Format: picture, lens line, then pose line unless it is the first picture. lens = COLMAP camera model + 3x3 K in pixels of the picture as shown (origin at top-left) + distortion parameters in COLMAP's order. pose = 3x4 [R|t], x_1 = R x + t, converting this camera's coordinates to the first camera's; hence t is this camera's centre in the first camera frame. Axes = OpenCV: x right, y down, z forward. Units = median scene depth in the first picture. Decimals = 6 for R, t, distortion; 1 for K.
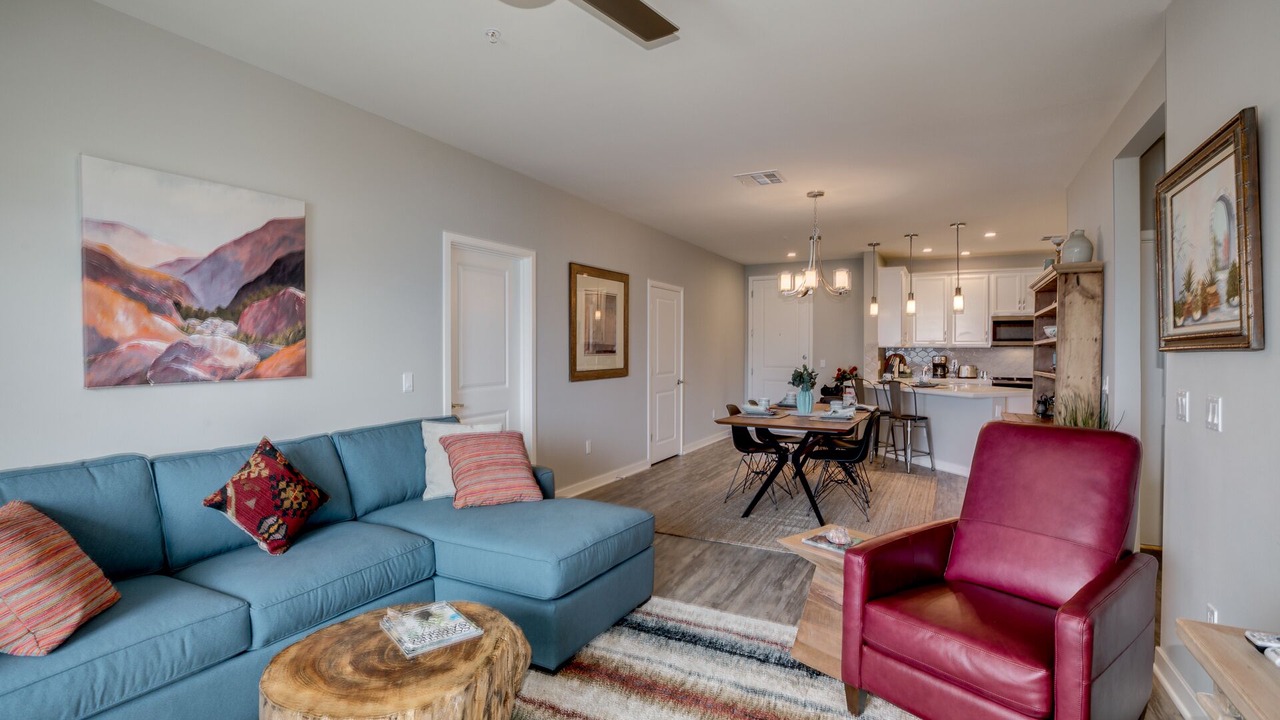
lens RADIAL K [[606.5, 0, 635.7], [0, 606.5, 355.3], [0, 0, 1]] dist [-0.035775, 0.000608]
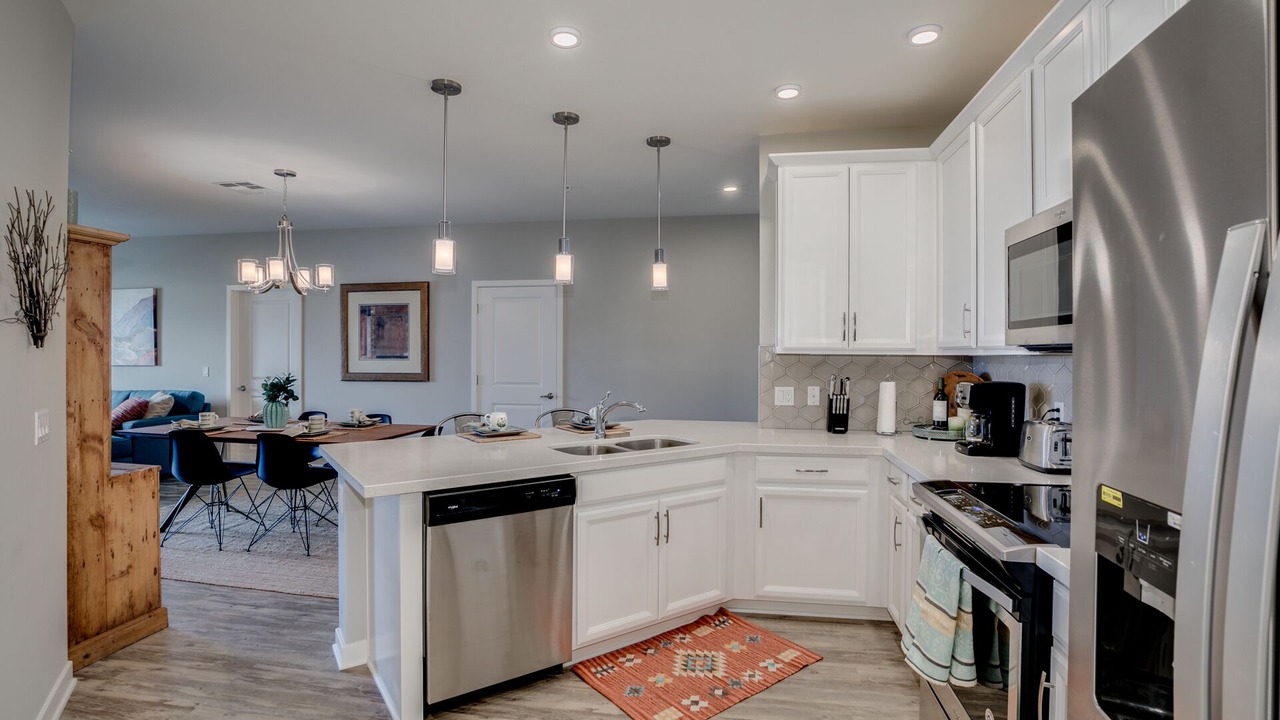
lens RADIAL K [[606.5, 0, 635.7], [0, 606.5, 355.3], [0, 0, 1]] dist [-0.035775, 0.000608]
pose [[0.291009, 0.002170, -0.956718, 1.586096], [-0.016112, 0.999867, -0.002633, -0.019595], [0.956584, 0.016181, 0.291006, 1.563661]]
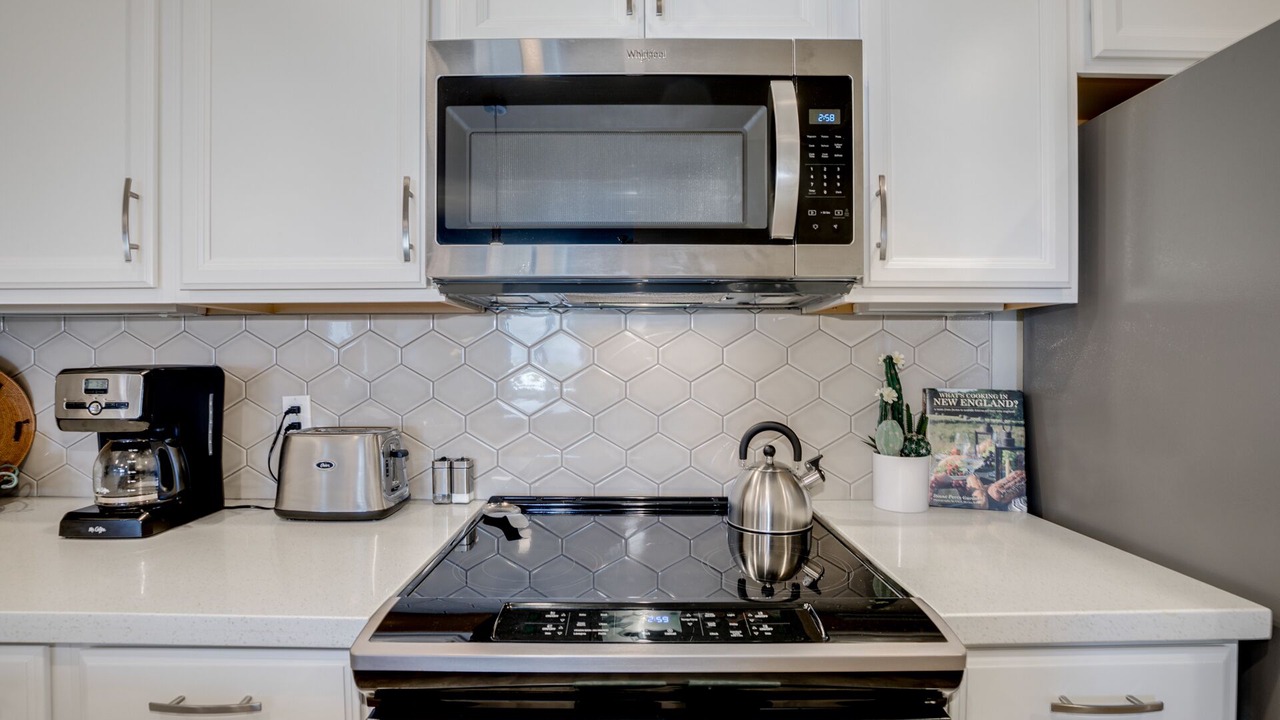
lens RADIAL K [[597.4, 0, 640.0], [0, 597.4, 360.0], [0, 0, 1]] dist [-0.039381, 0.000589]
pose [[0.883138, -0.006121, 0.469073, 1.155478], [0.008697, 0.999957, -0.003325, 0.001288], [-0.469032, 0.007016, 0.883153, 1.753864]]
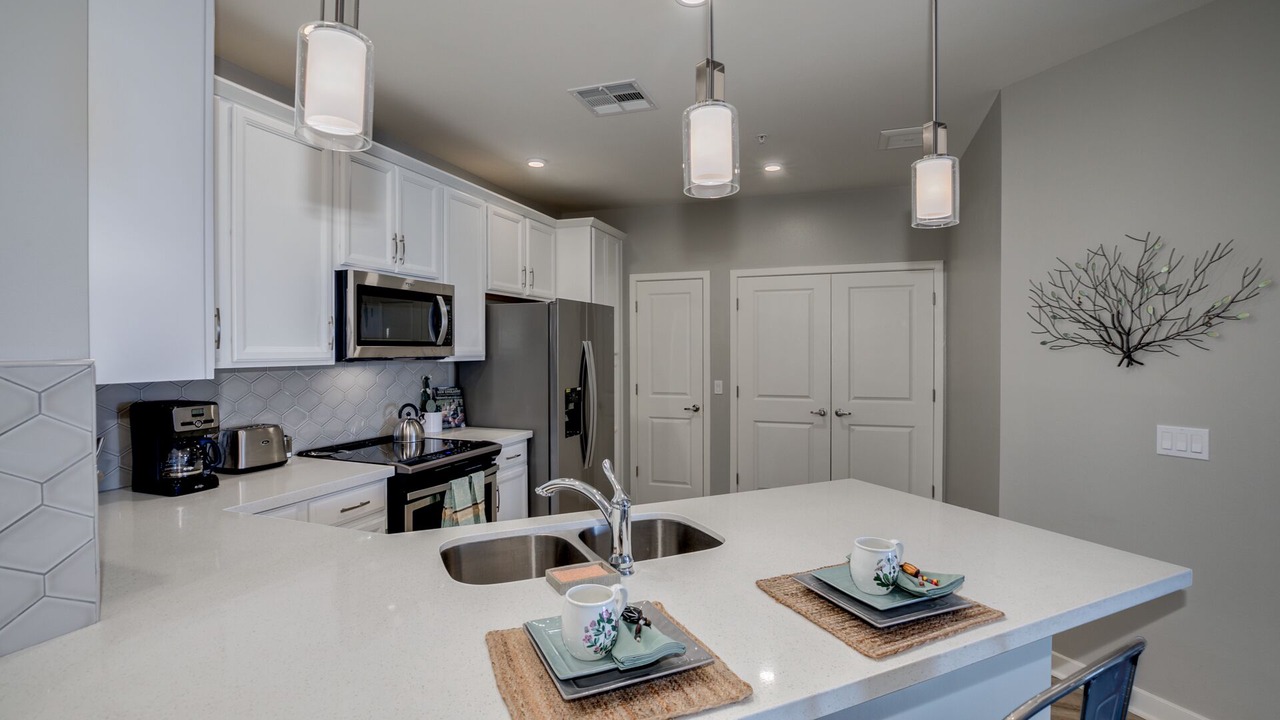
lens RADIAL K [[585.3, 0, 637.5], [0, 585.3, 364.6], [0, 0, 1]] dist [-0.037828, 0.000203]
pose [[-0.131576, -0.029396, 0.990870, 0.513712], [0.010860, 0.999458, 0.031093, -0.043466], [-0.991247, 0.014852, -0.131185, 1.780313]]
